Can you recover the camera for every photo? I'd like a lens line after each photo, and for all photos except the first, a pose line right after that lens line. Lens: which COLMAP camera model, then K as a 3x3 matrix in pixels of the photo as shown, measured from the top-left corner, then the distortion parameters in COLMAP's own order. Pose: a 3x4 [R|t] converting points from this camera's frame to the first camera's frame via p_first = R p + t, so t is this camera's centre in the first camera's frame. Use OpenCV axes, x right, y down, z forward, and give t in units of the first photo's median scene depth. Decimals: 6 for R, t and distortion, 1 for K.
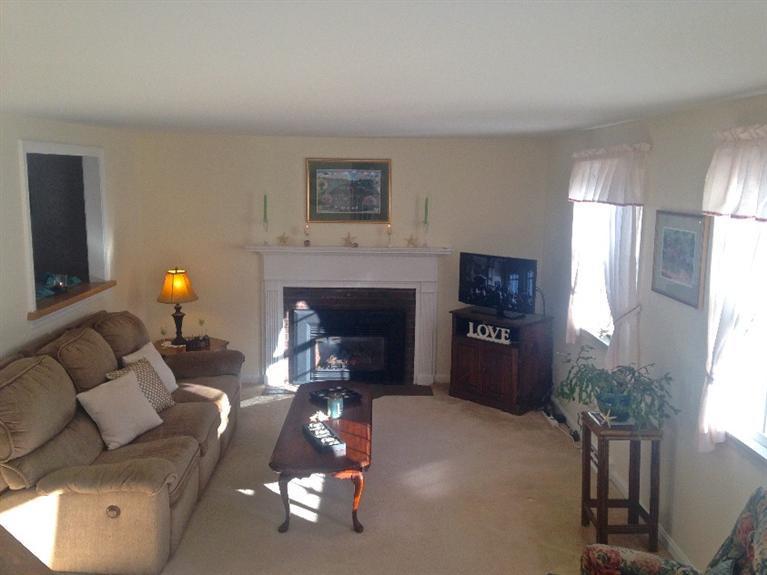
lens RADIAL K [[700.3, 0, 379.5], [0, 700.3, 282.8], [0, 0, 1]] dist [0.194930, -0.286234]
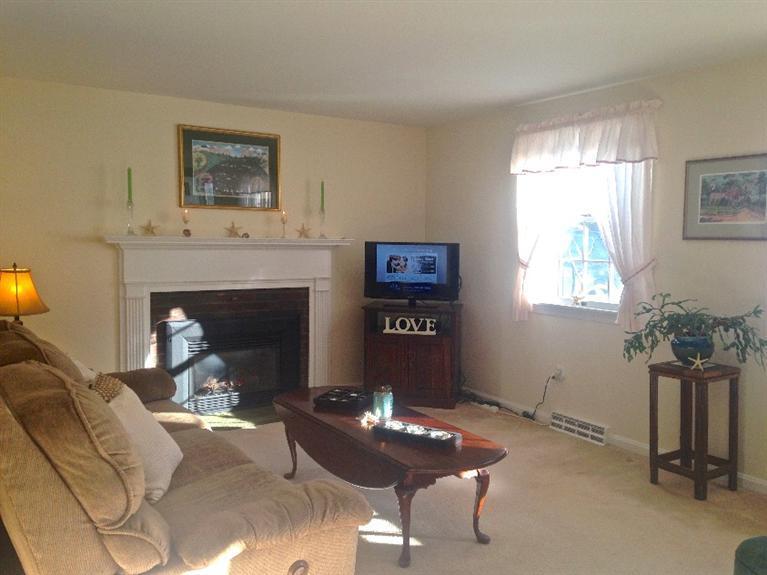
lens RADIAL K [[700.3, 0, 379.5], [0, 700.3, 282.8], [0, 0, 1]] dist [0.194930, -0.286234]
pose [[0.848042, -0.038077, 0.528559, -0.339284], [0.080858, 0.995034, -0.058052, 0.061455], [-0.523724, 0.091969, 0.846909, 0.228090]]
